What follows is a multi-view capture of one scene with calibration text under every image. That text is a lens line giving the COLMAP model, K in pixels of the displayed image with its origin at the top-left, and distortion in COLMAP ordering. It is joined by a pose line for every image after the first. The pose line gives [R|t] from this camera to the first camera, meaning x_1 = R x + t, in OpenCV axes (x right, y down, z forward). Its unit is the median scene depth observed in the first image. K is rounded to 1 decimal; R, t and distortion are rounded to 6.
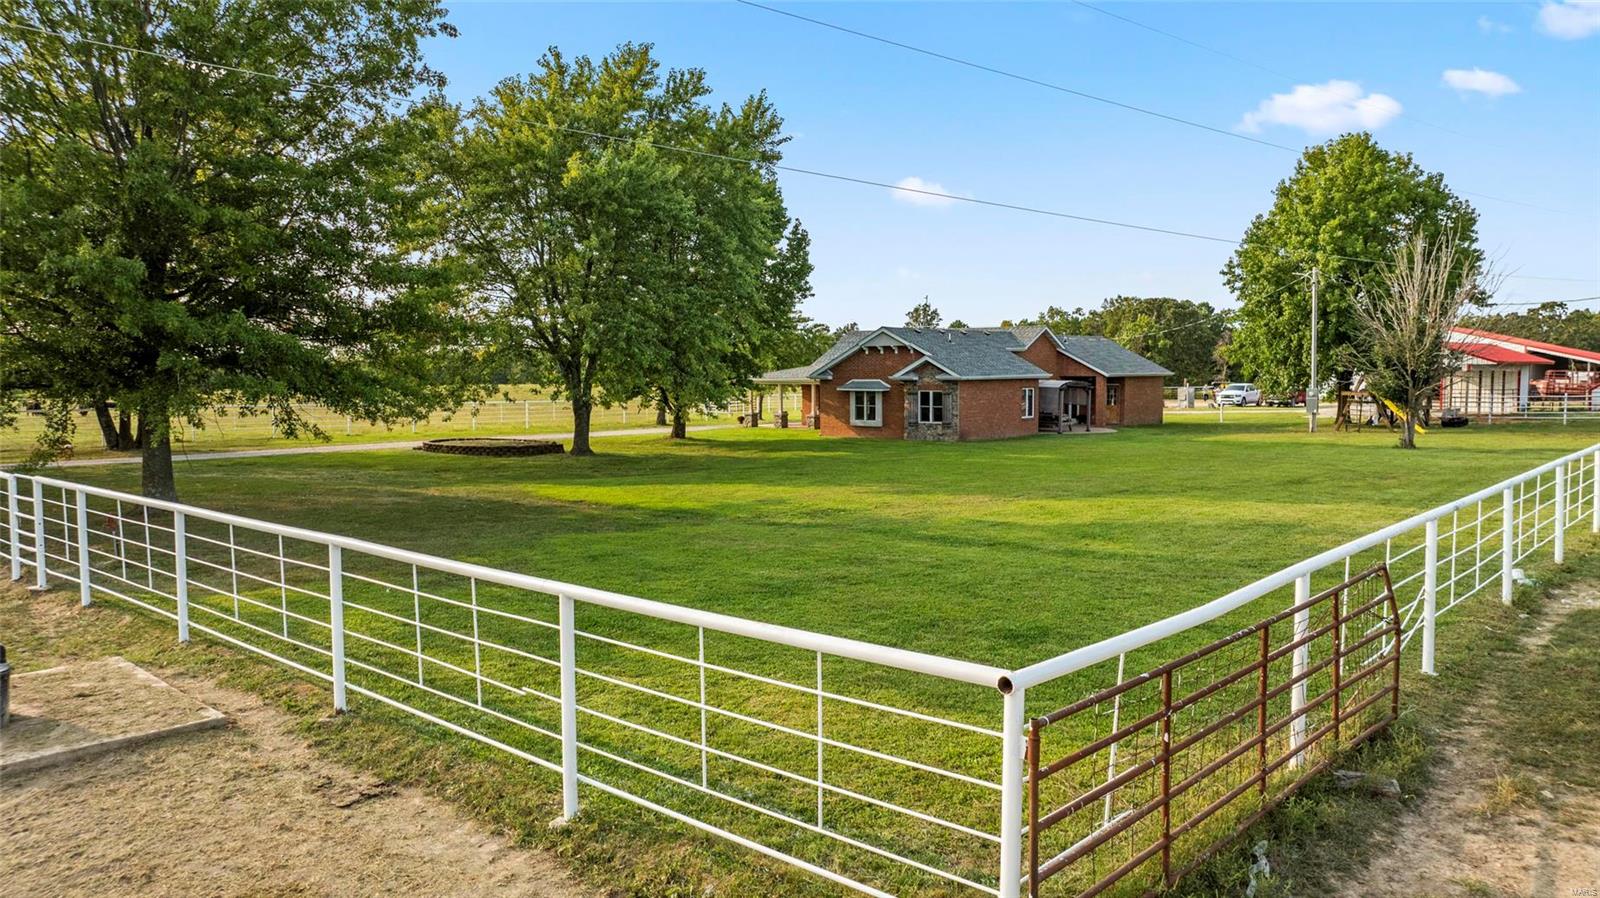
lens RADIAL K [[1138.5, 0, 801.7], [0, 1138.5, 454.0], [0, 0, 1]] dist [-0.031515, 0.037679]
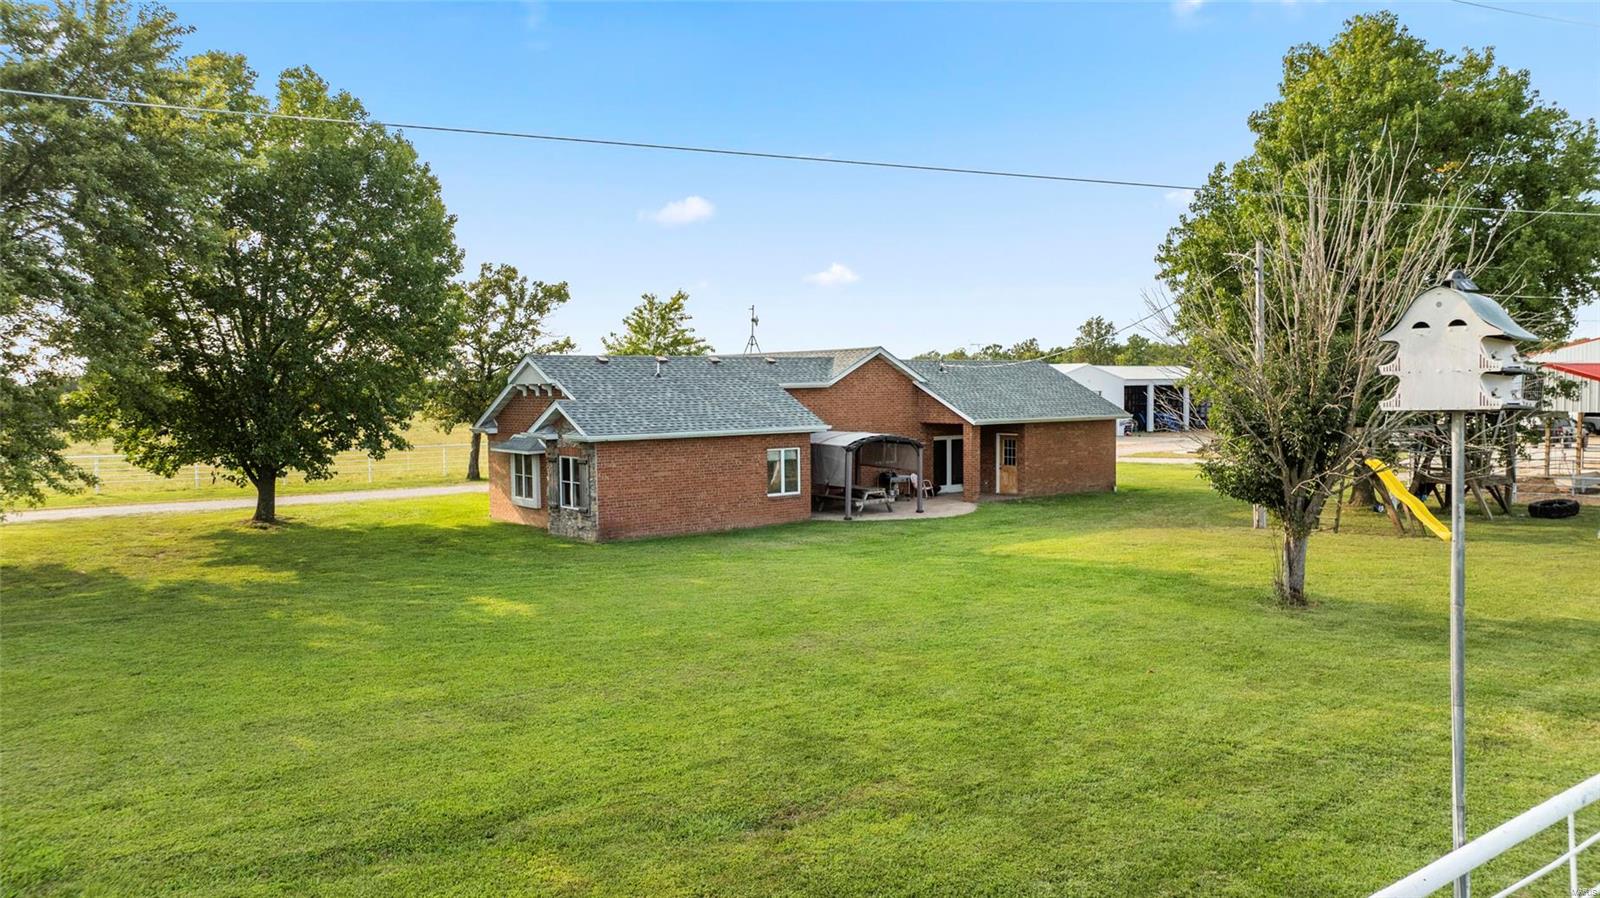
lens RADIAL K [[1138.5, 0, 799.9], [0, 1138.5, 441.7], [0, 0, 1]] dist [-0.031515, 0.037679]
pose [[0.975767, 0.005512, -0.218742, 0.338423], [-0.011030, 0.999651, -0.024011, -0.045478], [0.218533, 0.025842, 0.975487, 0.375896]]
